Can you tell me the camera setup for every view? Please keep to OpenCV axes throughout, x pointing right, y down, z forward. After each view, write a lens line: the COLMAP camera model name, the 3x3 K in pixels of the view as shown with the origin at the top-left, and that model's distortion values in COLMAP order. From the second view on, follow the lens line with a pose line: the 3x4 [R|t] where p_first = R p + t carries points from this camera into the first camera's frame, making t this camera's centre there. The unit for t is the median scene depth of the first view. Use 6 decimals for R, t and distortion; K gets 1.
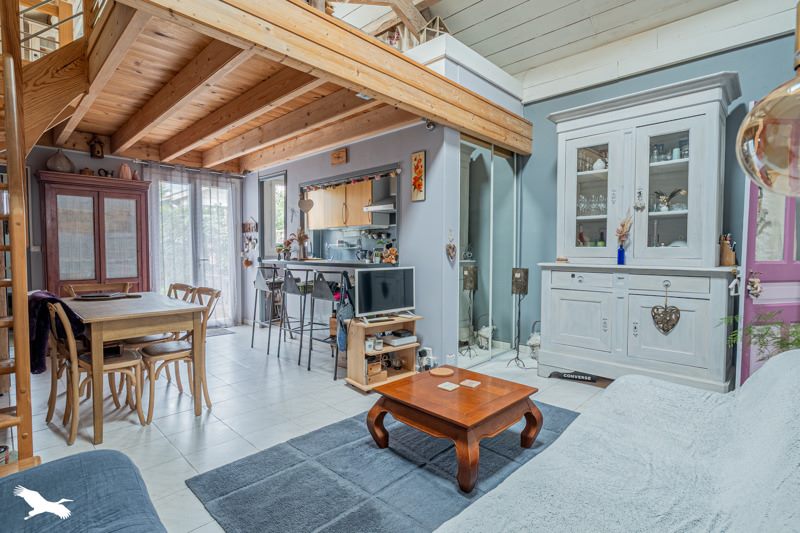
lens RADIAL K [[394.9, 0, 400.0], [0, 394.9, 266.5], [0, 0, 1]] dist [-0.003890, -0.000234]
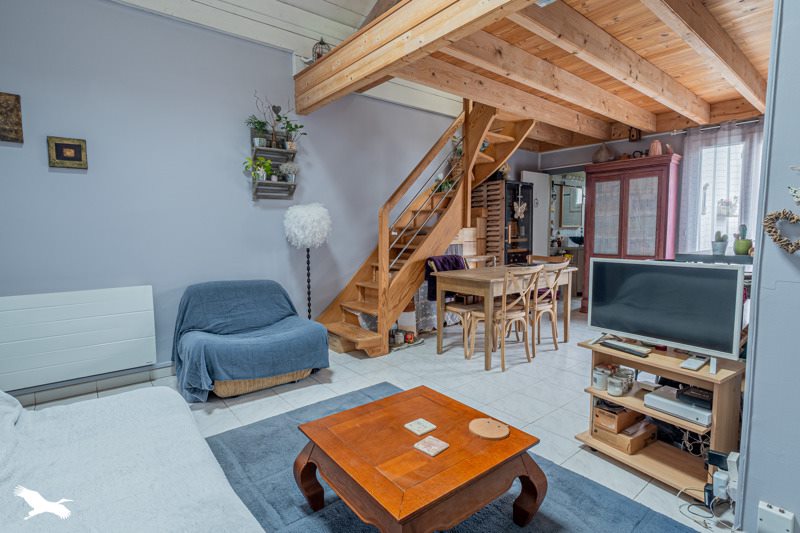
lens RADIAL K [[394.9, 0, 400.0], [0, 394.9, 266.5], [0, 0, 1]] dist [-0.003890, -0.000234]
pose [[-0.114805, 0.092885, -0.989036, 0.389801], [-0.035184, 0.994614, 0.097493, -0.021692], [0.992765, 0.045991, -0.110918, 0.508834]]
